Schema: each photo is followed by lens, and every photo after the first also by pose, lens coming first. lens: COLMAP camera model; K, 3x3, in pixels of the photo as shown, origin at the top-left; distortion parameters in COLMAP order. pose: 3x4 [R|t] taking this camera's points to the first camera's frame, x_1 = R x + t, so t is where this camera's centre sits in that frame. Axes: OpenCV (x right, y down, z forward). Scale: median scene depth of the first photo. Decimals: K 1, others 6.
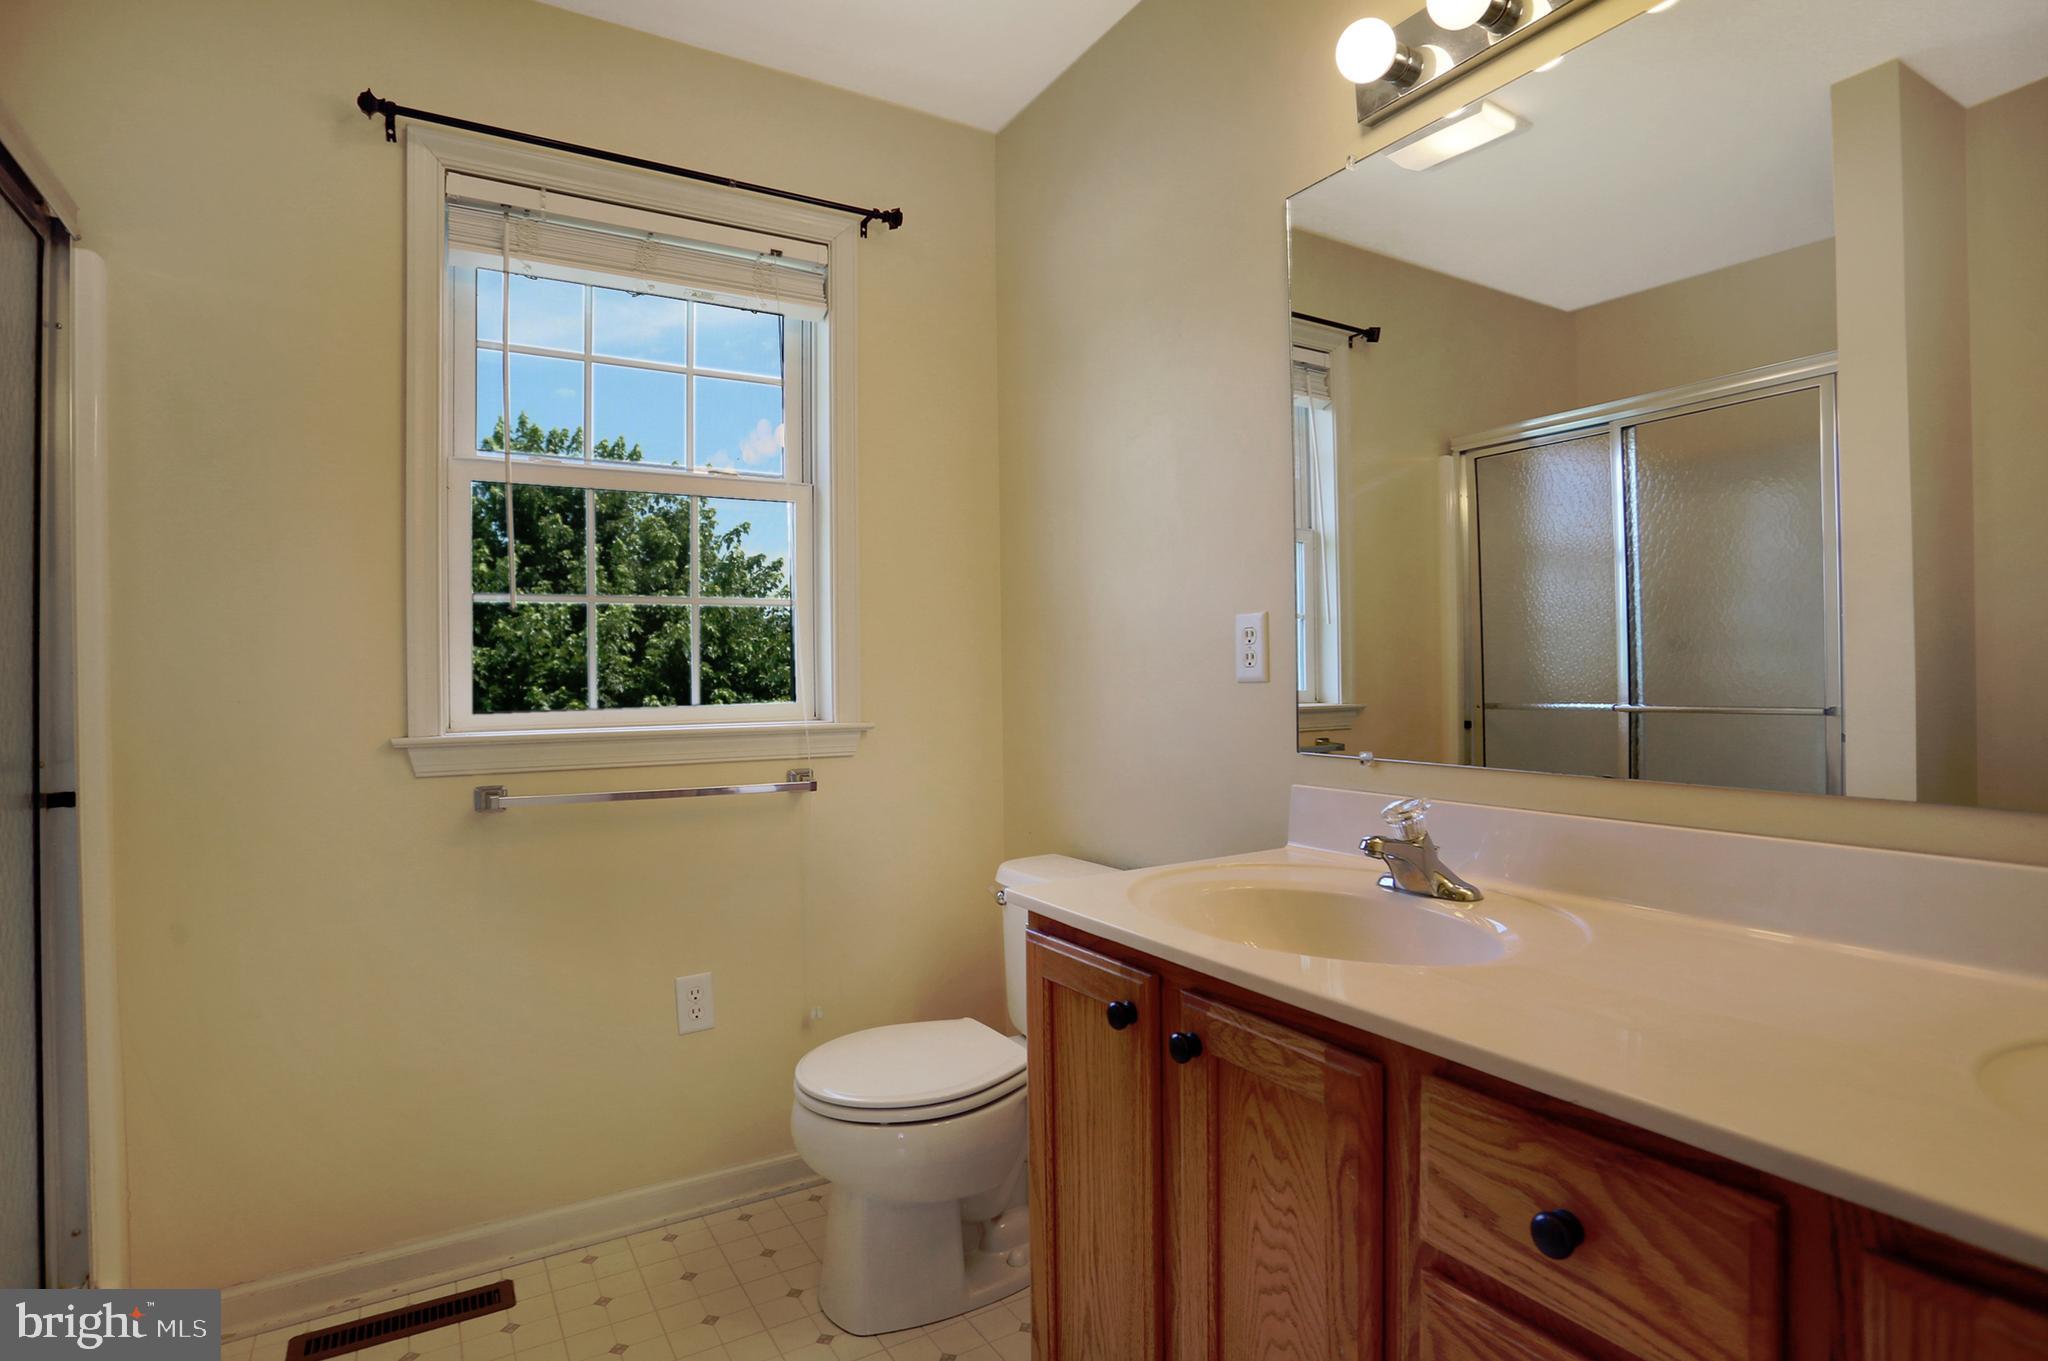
lens RADIAL K [[1036.7, 0, 1043.5], [0, 1036.7, 677.8], [0, 0, 1]] dist [-0.076059, 0.049590]
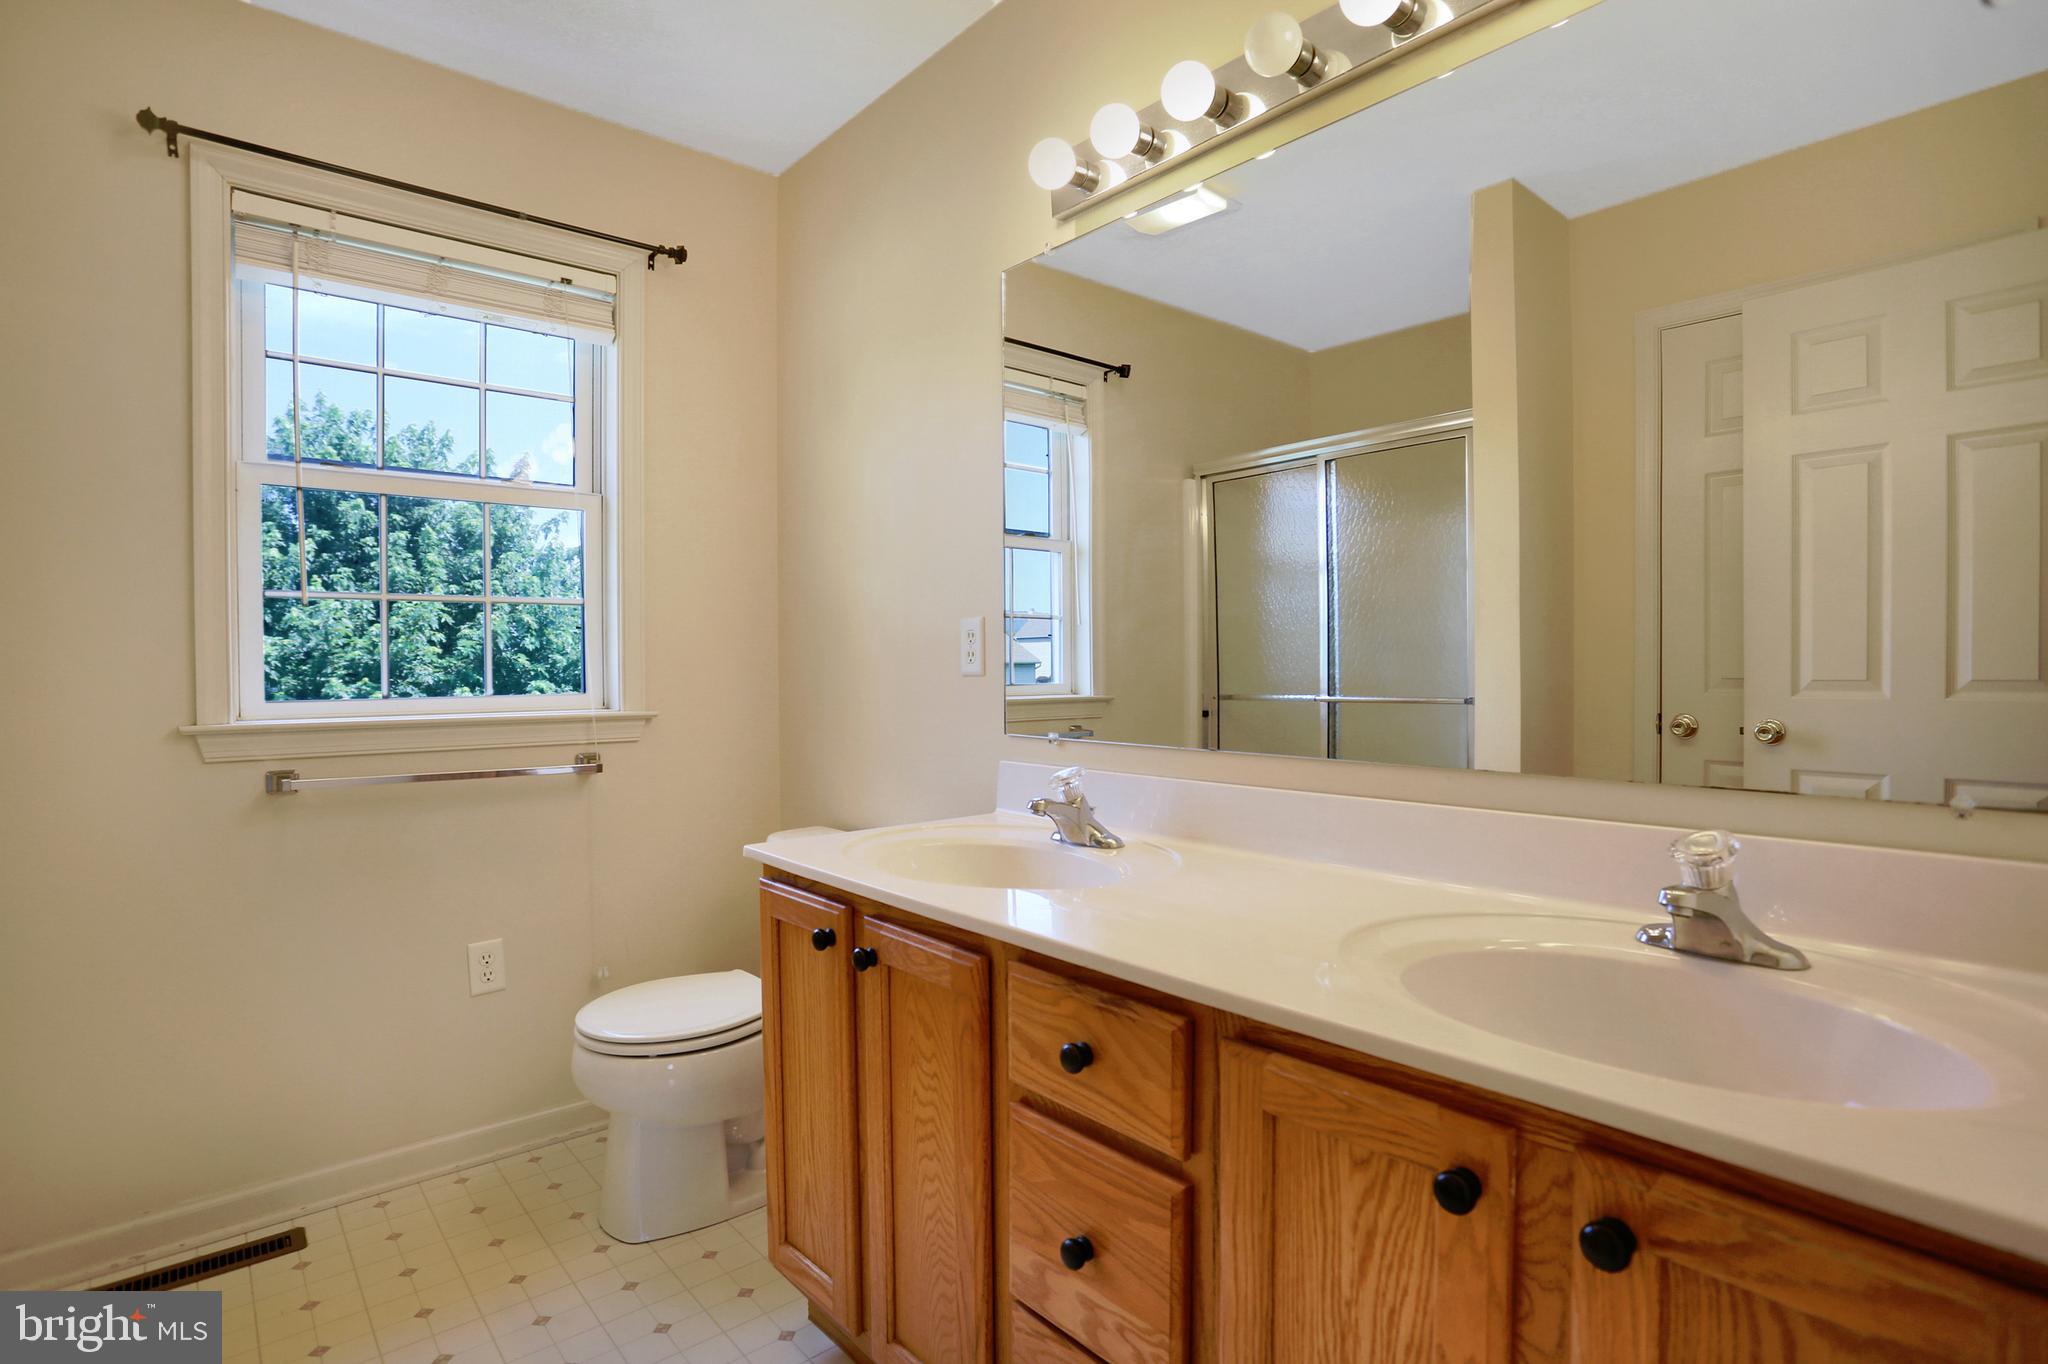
lens RADIAL K [[999.4, 0, 1024.0], [0, 999.4, 682.0], [0, 0, 1]] dist [-0.057348, 0.027554]
pose [[0.988515, 0.002292, 0.151105, 0.071029], [-0.003959, 0.999935, 0.010731, -0.001354], [-0.151071, -0.011206, 0.988459, -0.127914]]
